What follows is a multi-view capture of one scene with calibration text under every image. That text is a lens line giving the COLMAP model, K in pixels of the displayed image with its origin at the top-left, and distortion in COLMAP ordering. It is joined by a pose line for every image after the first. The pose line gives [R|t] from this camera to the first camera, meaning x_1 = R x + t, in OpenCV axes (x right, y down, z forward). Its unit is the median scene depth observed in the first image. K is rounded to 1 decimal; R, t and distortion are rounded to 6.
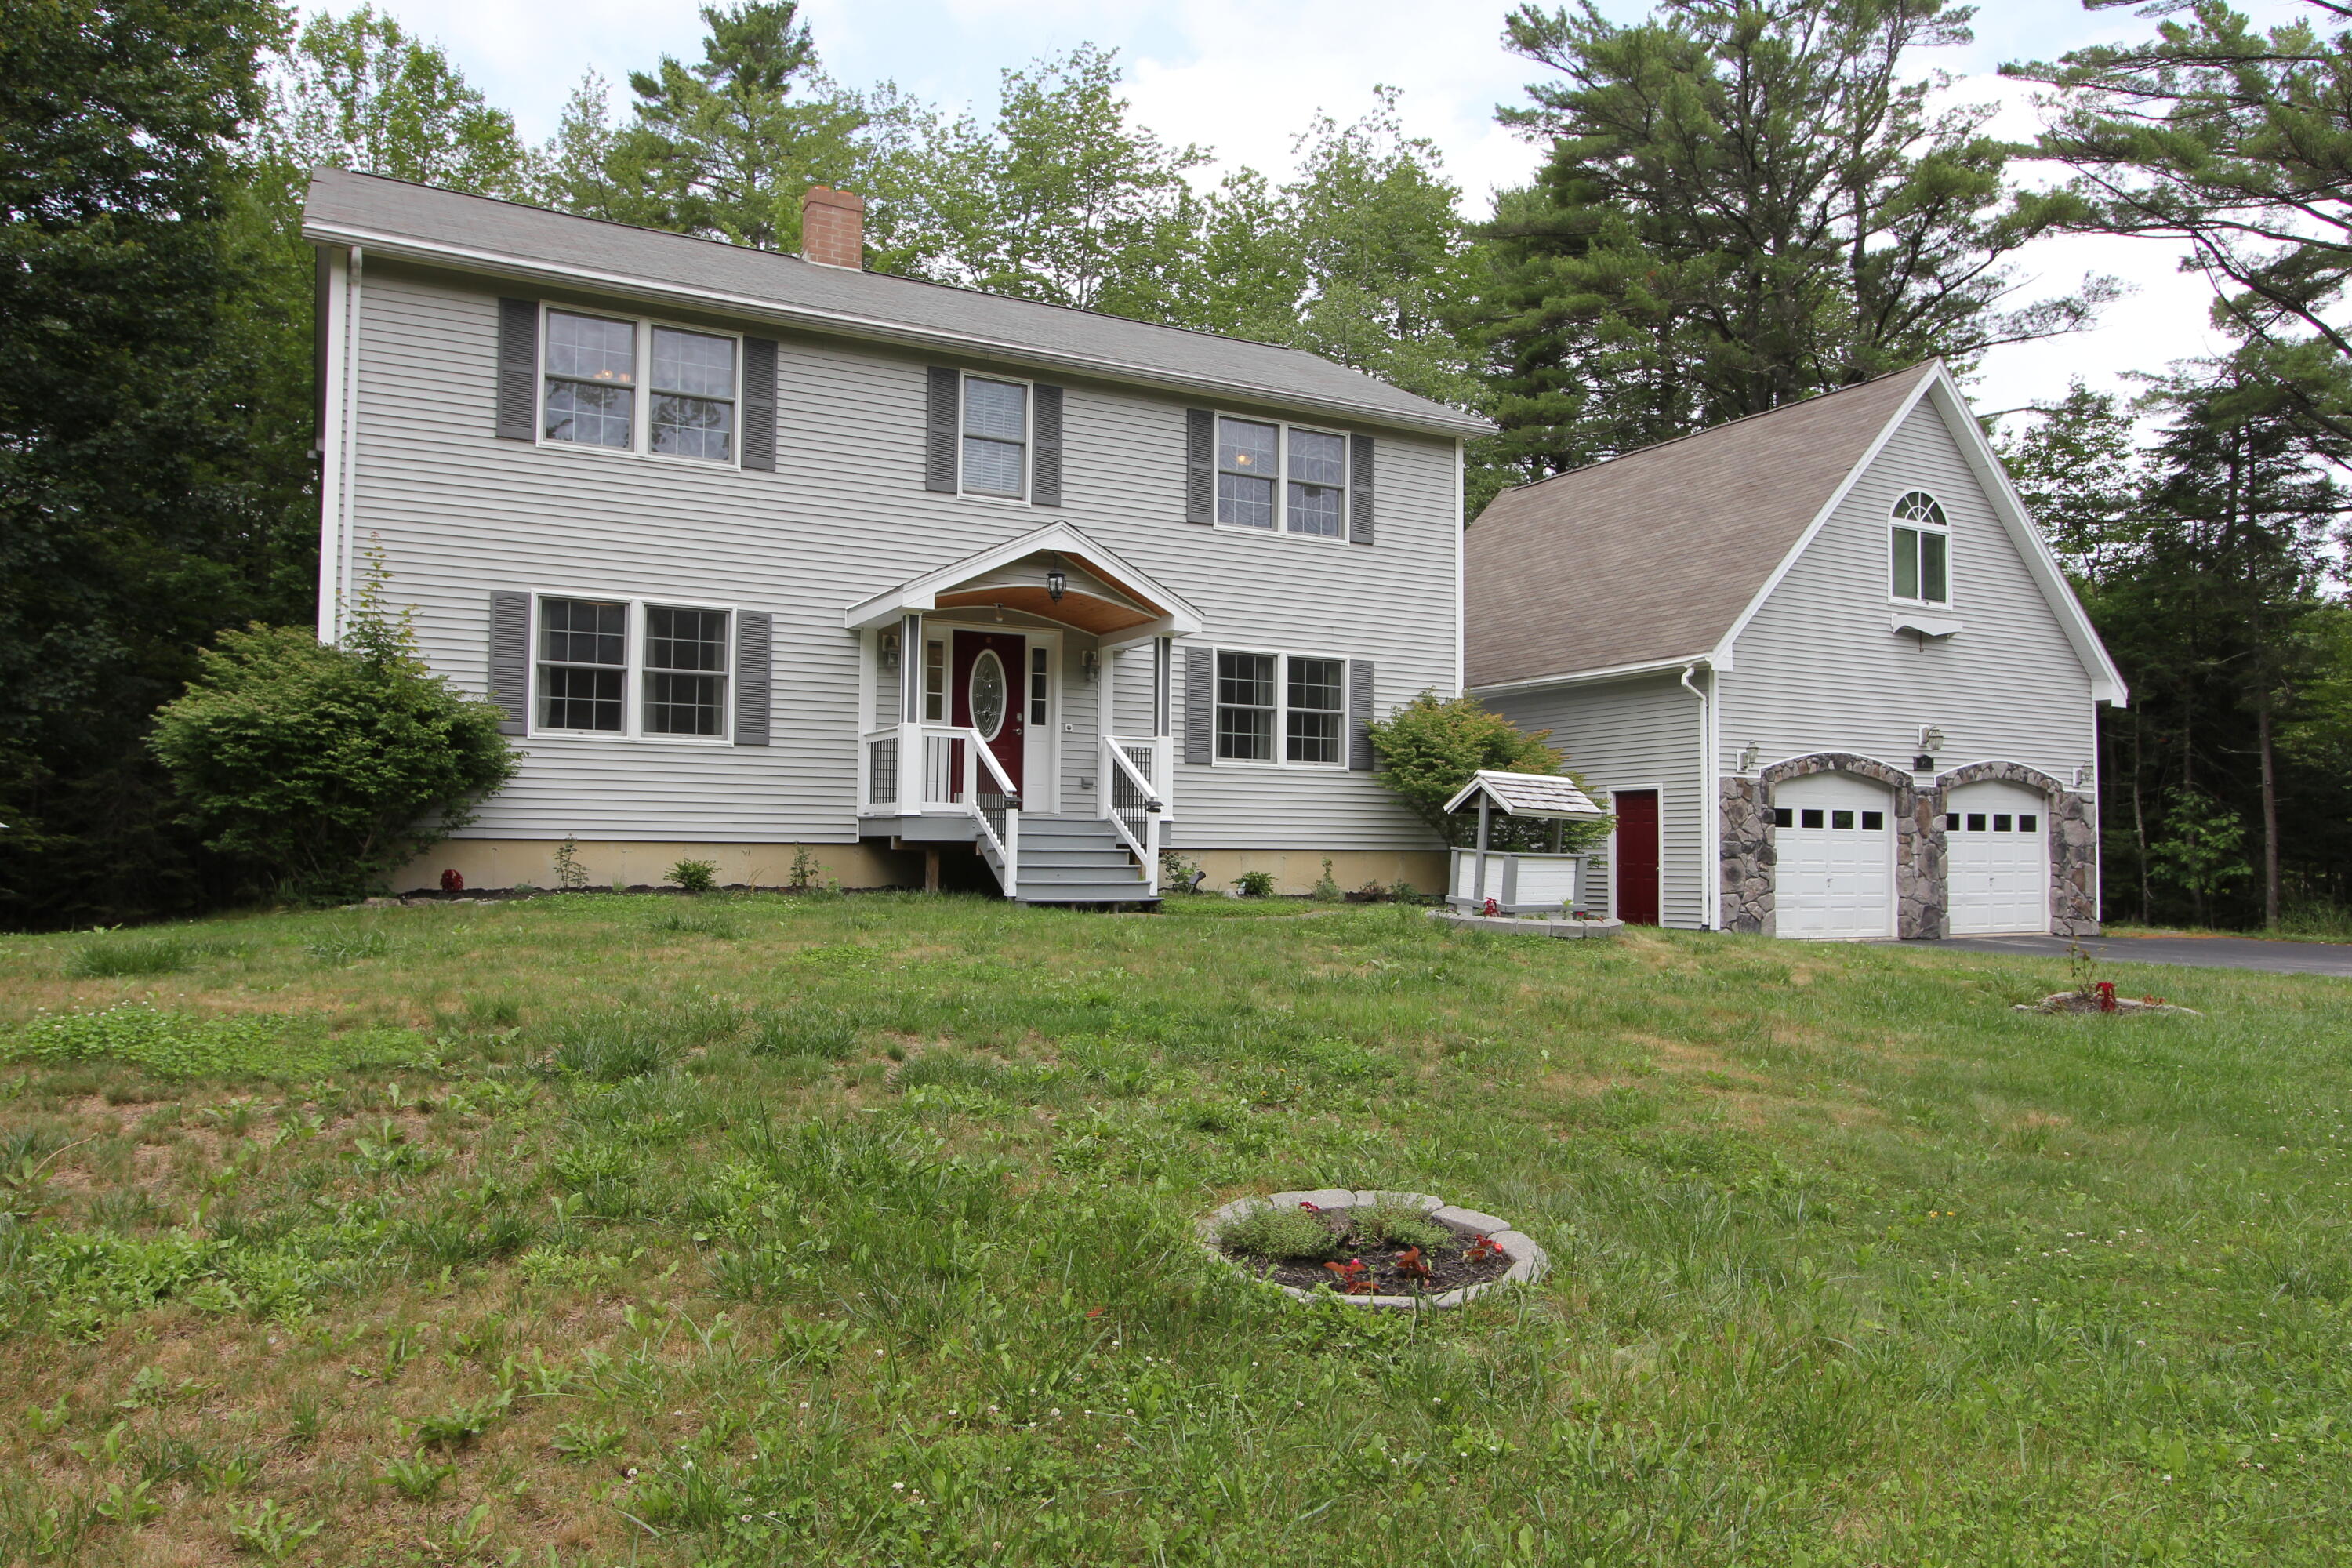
lens RADIAL K [[1524.4, 0, 1169.1], [0, 1524.4, 786.7], [0, 0, 1]] dist [-0.014653, 0.009833]
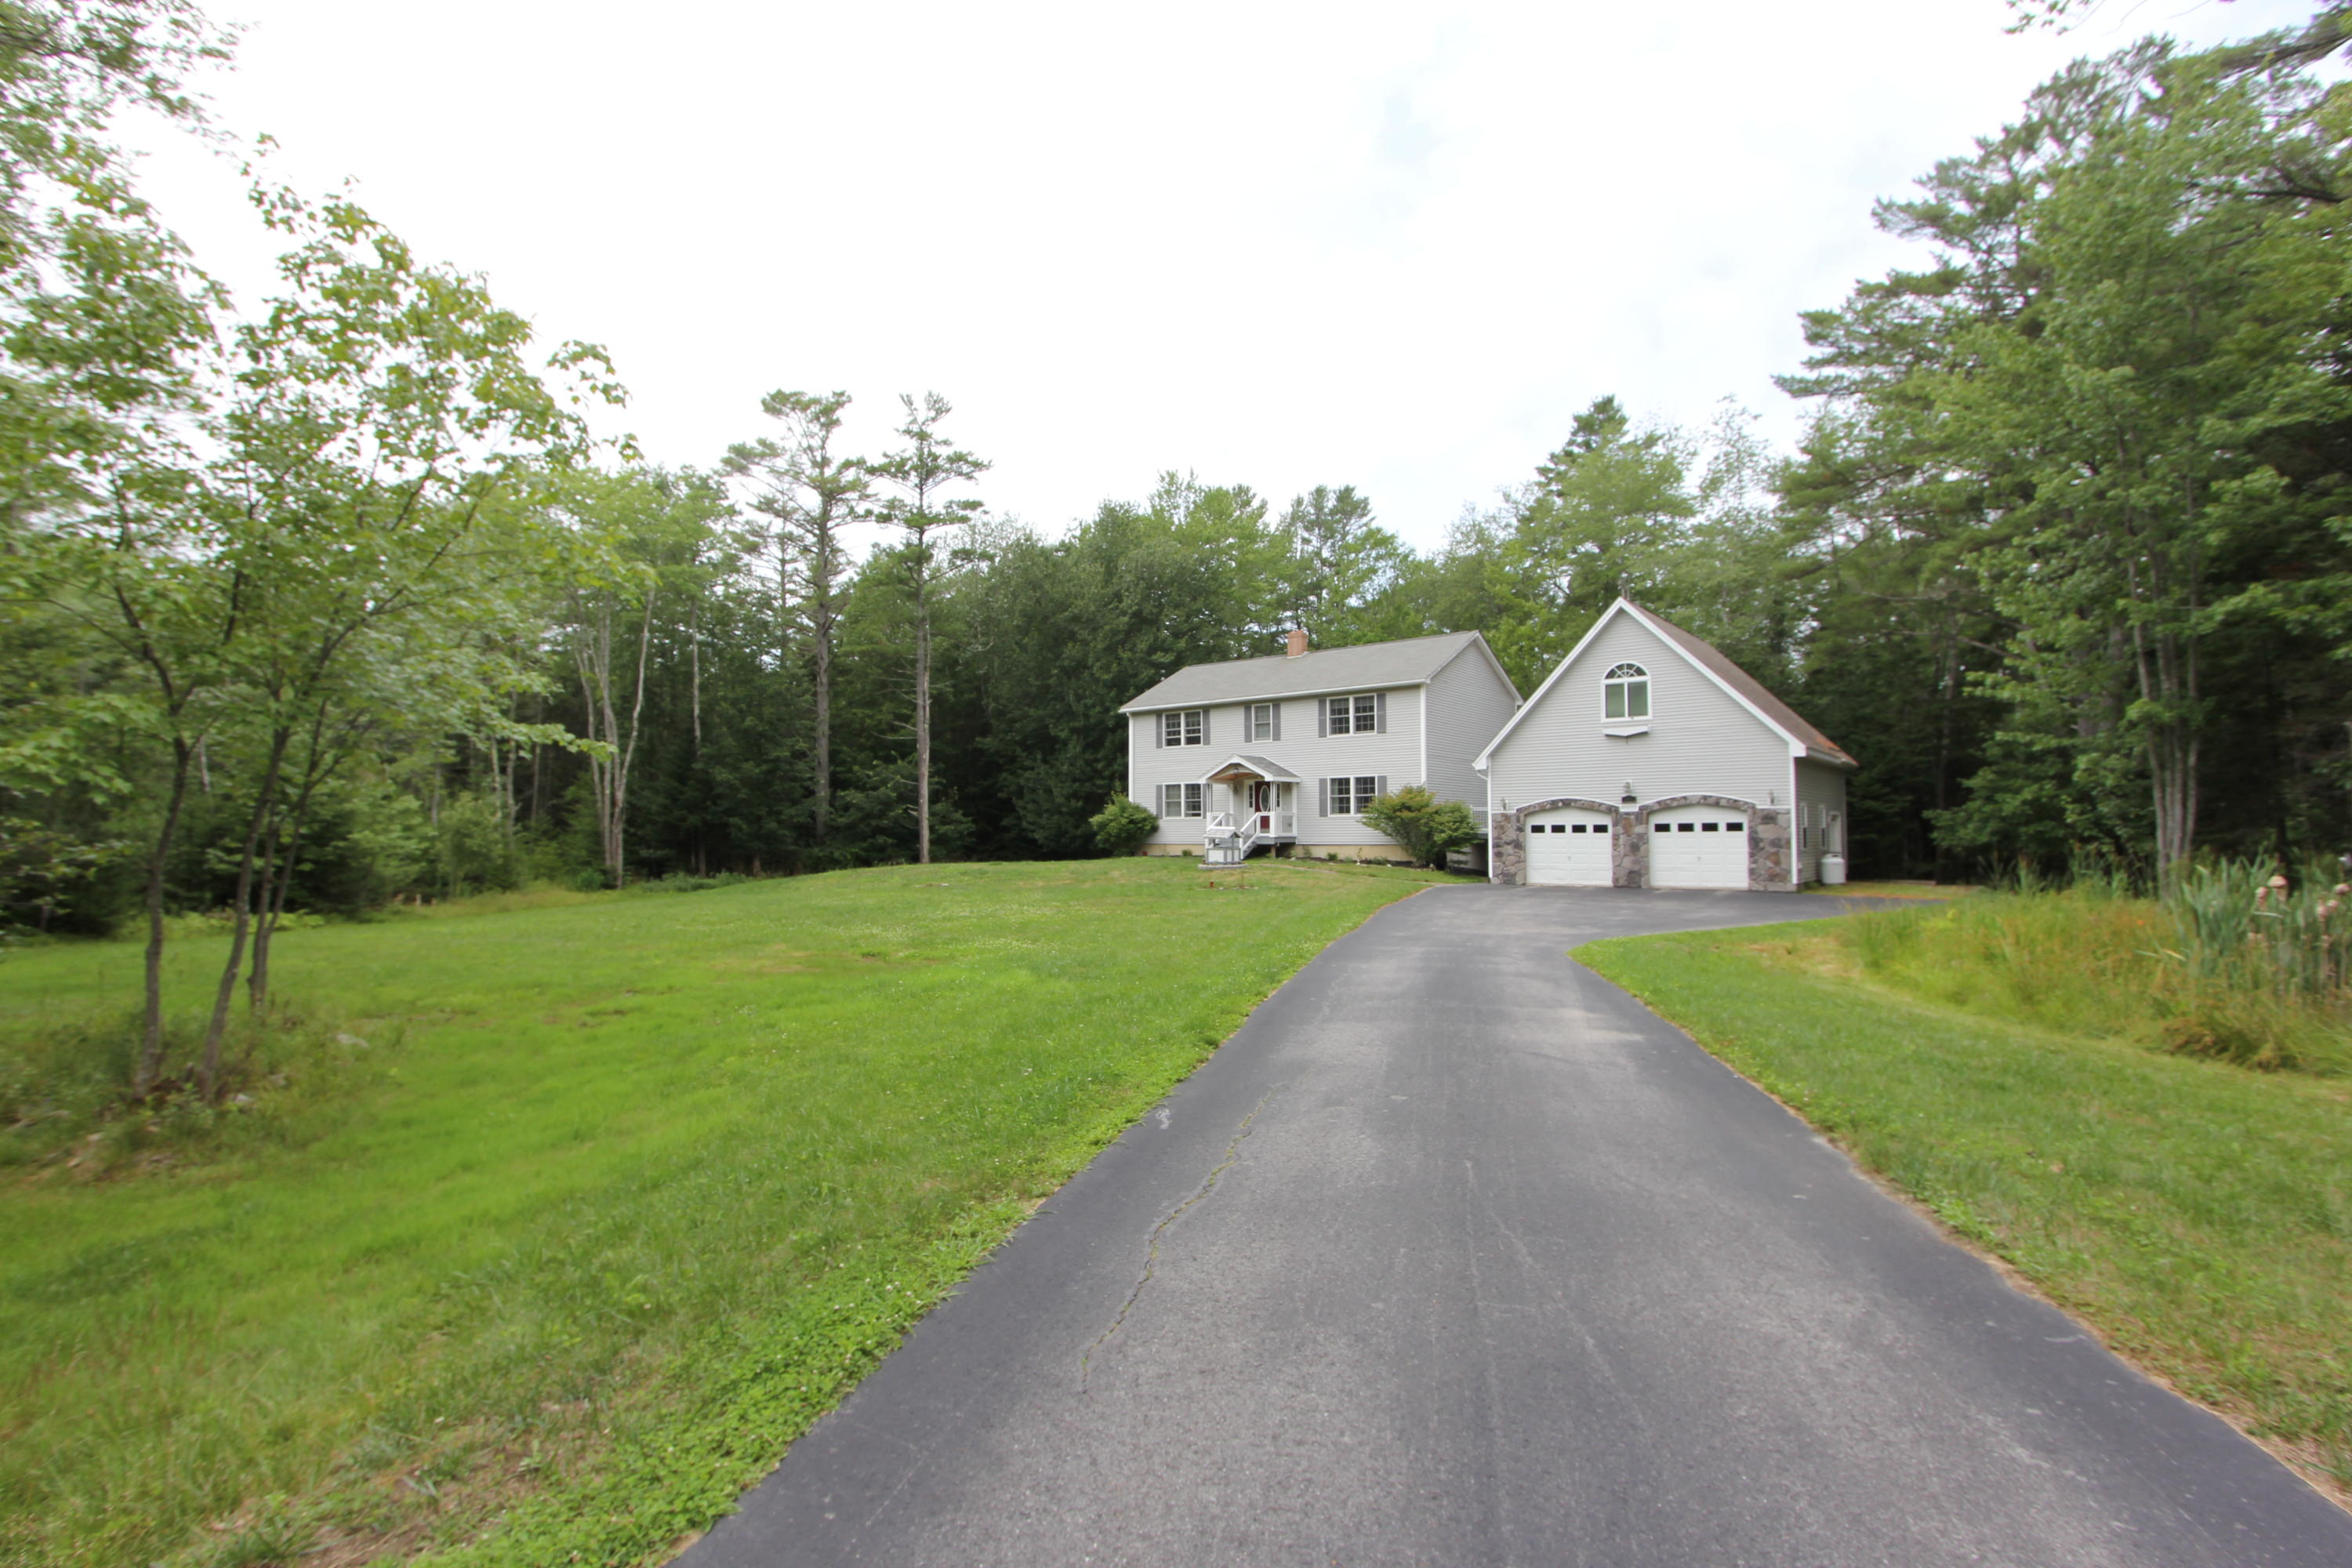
lens RADIAL K [[1098.9, 0, 1171.8], [0, 1098.9, 784.7], [0, 0, 1]] dist [-0.015432, 0.002879]
pose [[0.408034, -0.050386, -0.911575, 1.600797], [0.052238, 0.998129, -0.031788, -0.020784], [0.911471, -0.034648, 0.409902, -0.141812]]
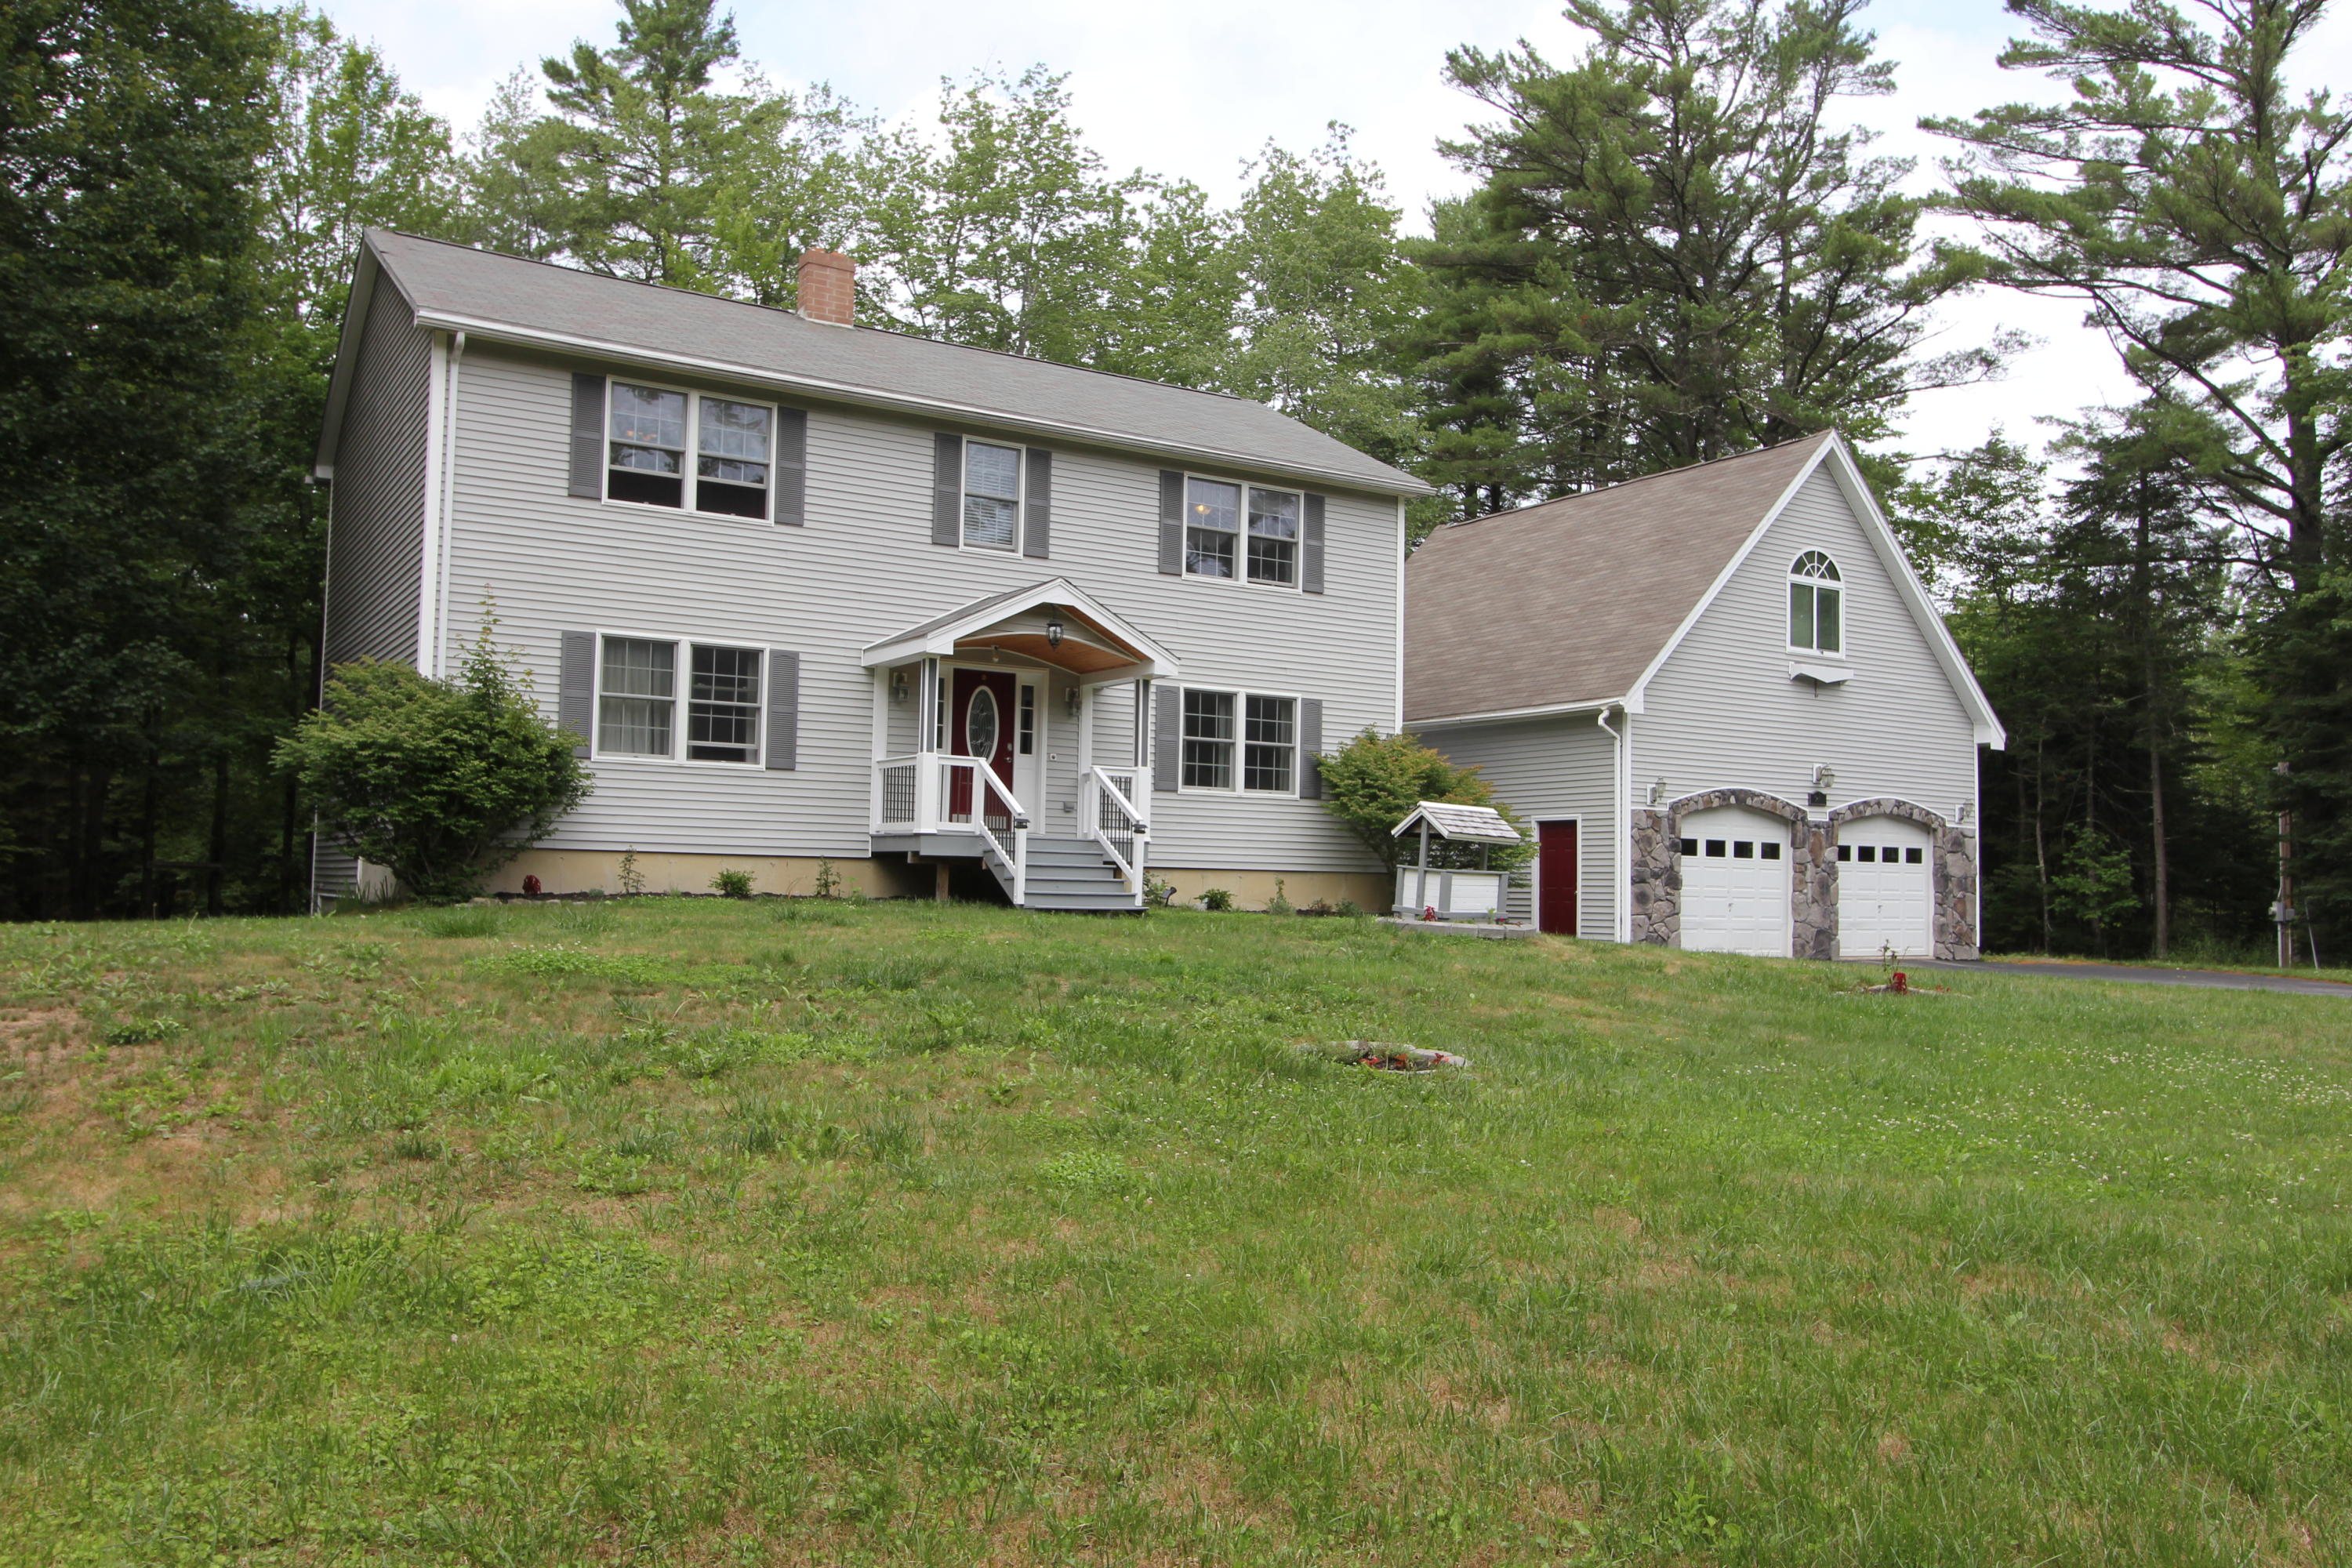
lens RADIAL K [[1774.0, 0, 1170.7], [0, 1774.0, 782.9], [0, 0, 1]] dist [-0.034584, 0.014912]
pose [[0.997419, 0.015158, 0.070184, -0.057091], [-0.014080, 0.999776, -0.015829, -0.000495], [-0.070408, 0.014800, 0.997408, -0.237649]]
